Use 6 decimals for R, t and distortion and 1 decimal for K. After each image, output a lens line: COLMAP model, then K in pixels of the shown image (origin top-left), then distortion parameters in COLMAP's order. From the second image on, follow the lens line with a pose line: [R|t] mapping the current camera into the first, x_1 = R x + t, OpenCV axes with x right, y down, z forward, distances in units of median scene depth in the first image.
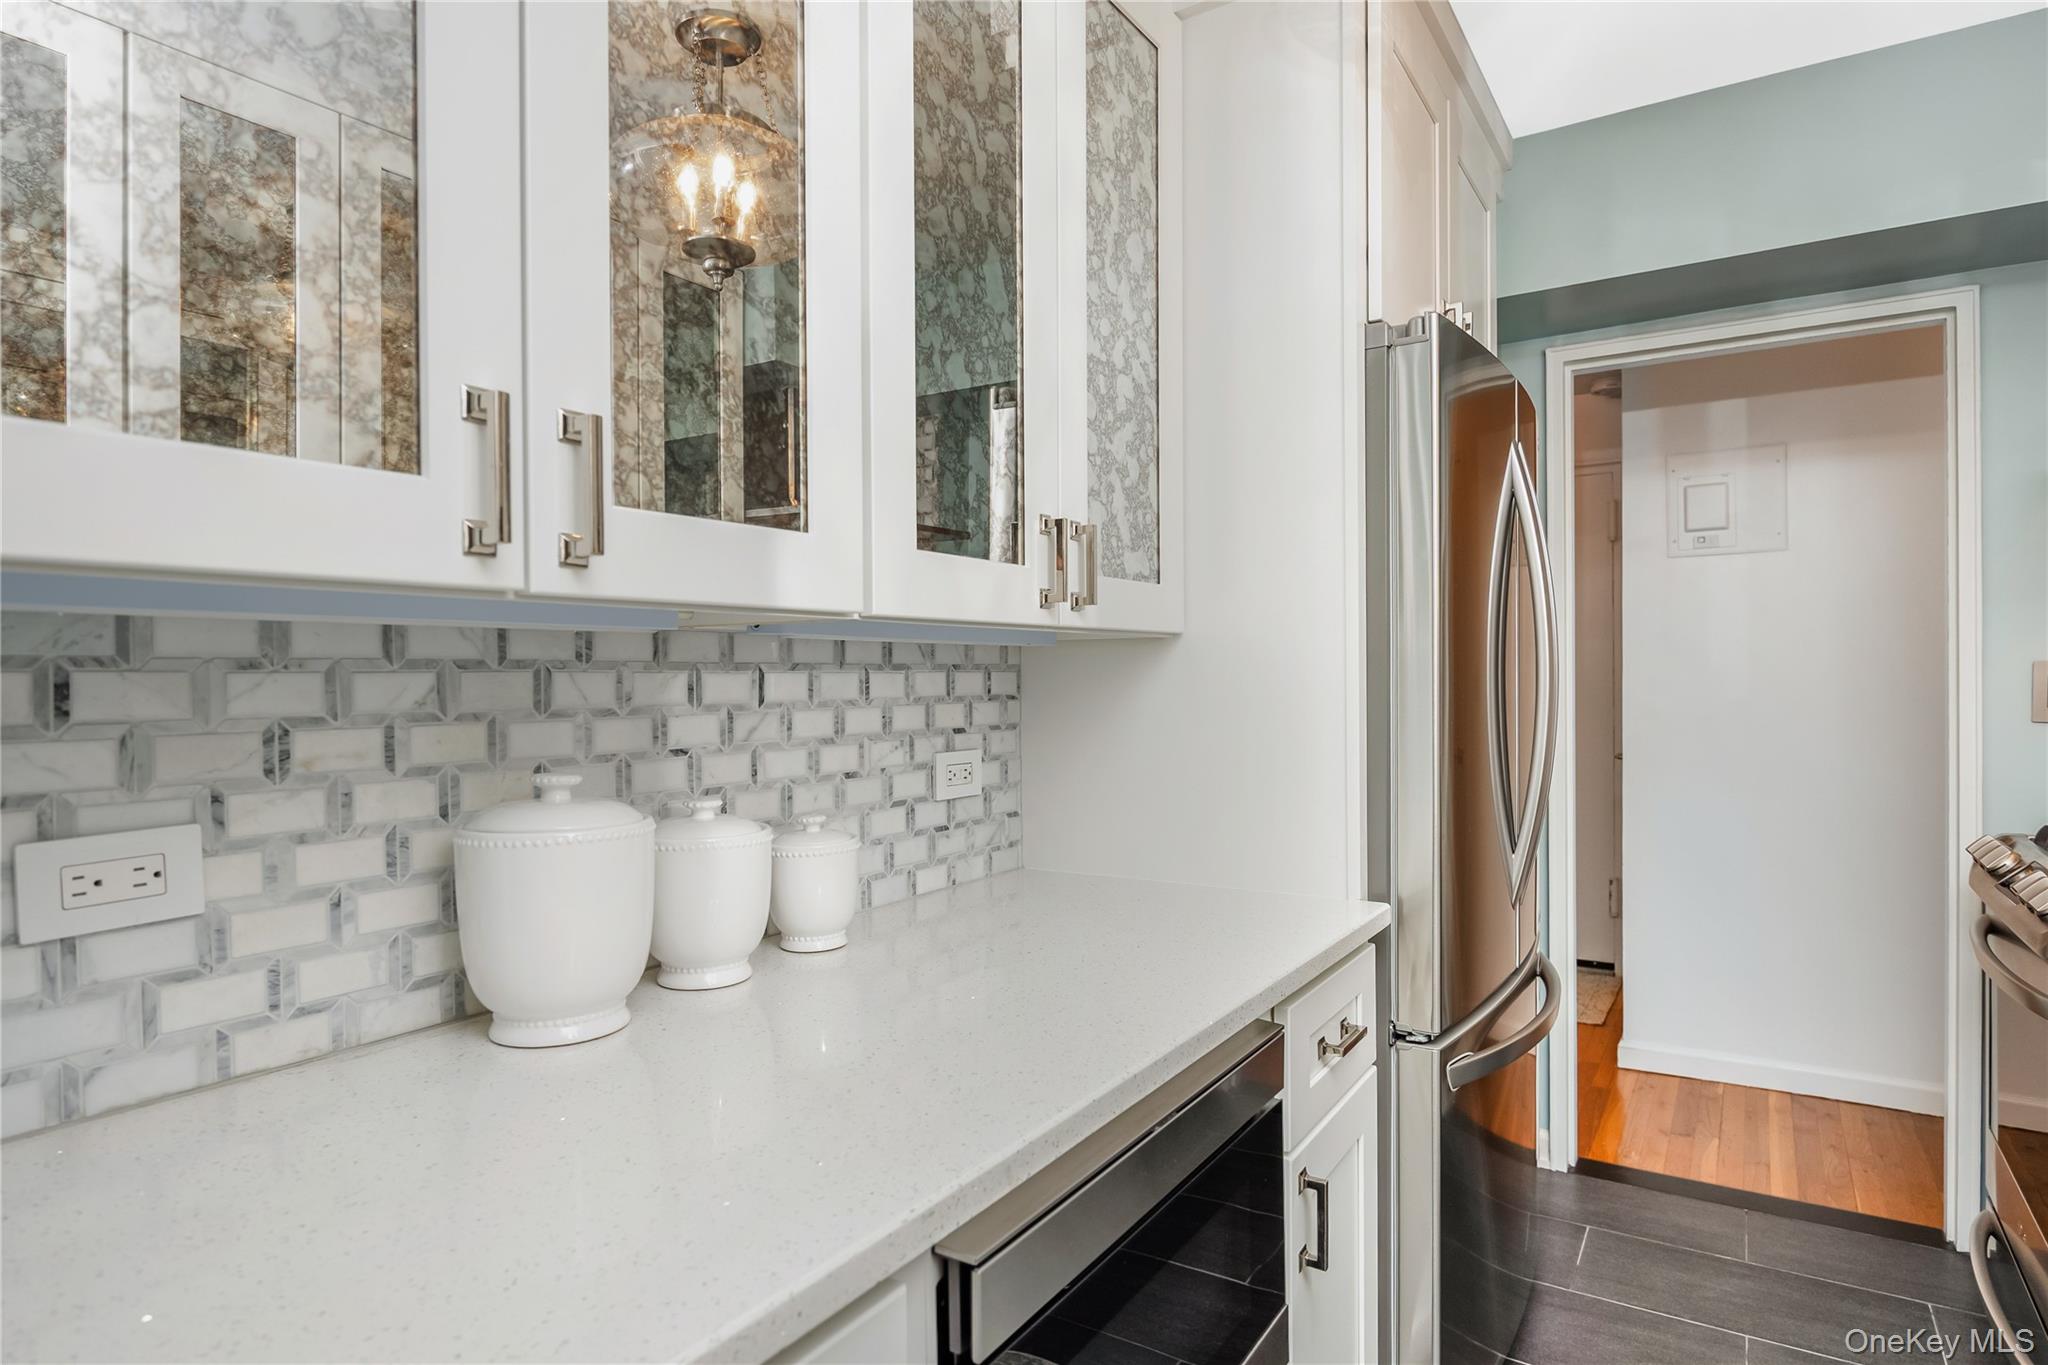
lens RADIAL K [[1097.1, 0, 1023.7], [0, 1097.1, 688.9], [0, 0, 1]] dist [-0.018447, 0.000021]
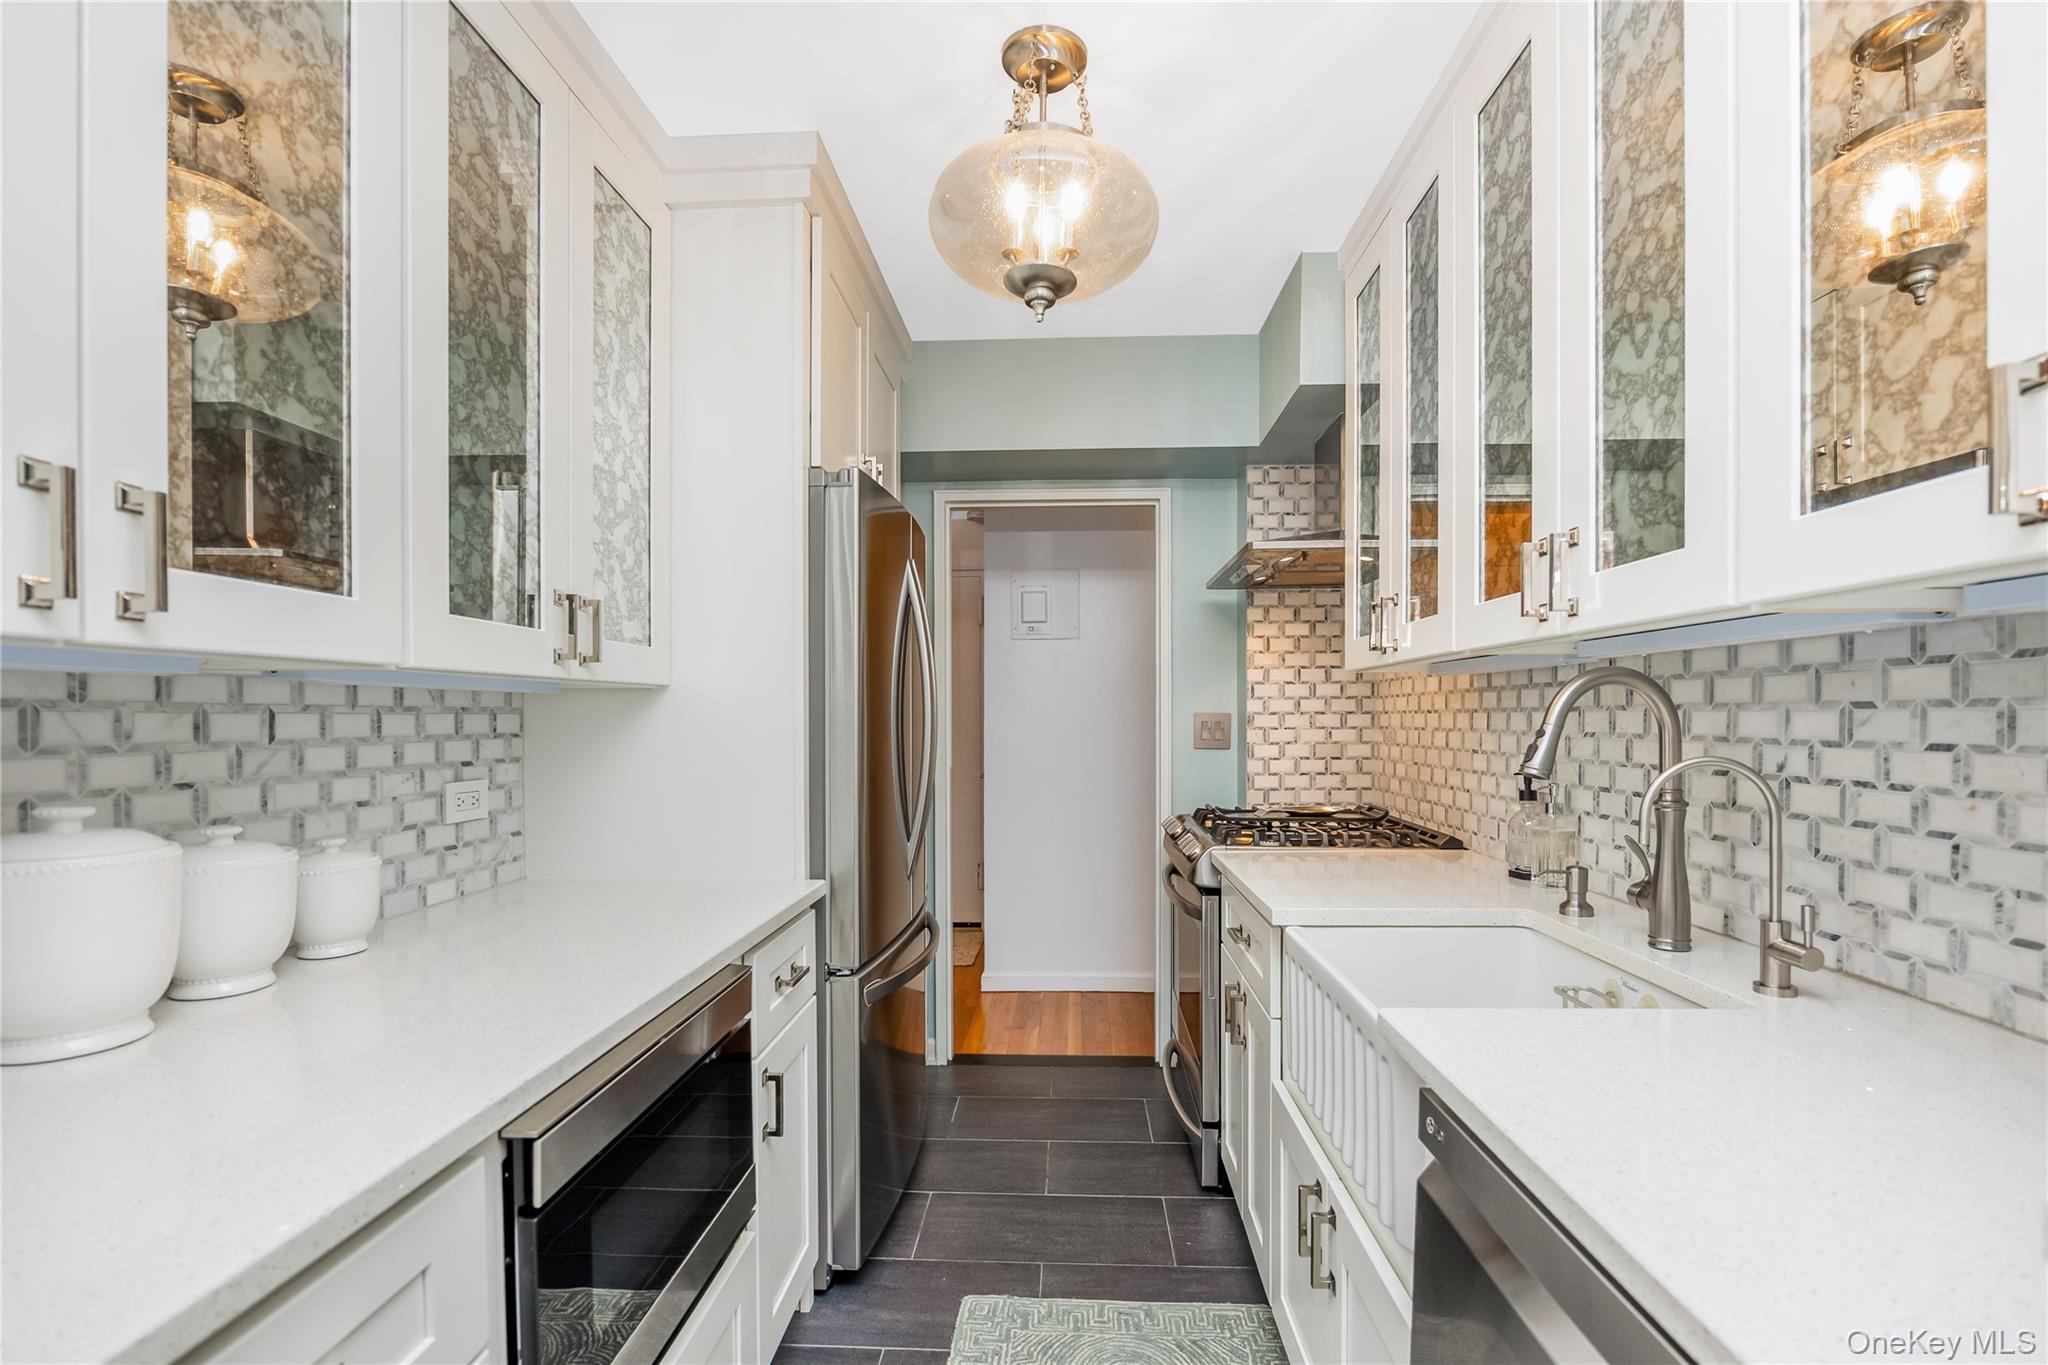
lens RADIAL K [[902.9, 0, 1026.9], [0, 902.9, 726.5], [0, 0, 1]] dist [-0.002156, -0.000113]
pose [[0.857503, 0.002040, 0.514476, -0.049039], [-0.000629, 0.999996, -0.002916, 0.000892], [-0.514479, 0.002176, 0.857500, -0.156407]]
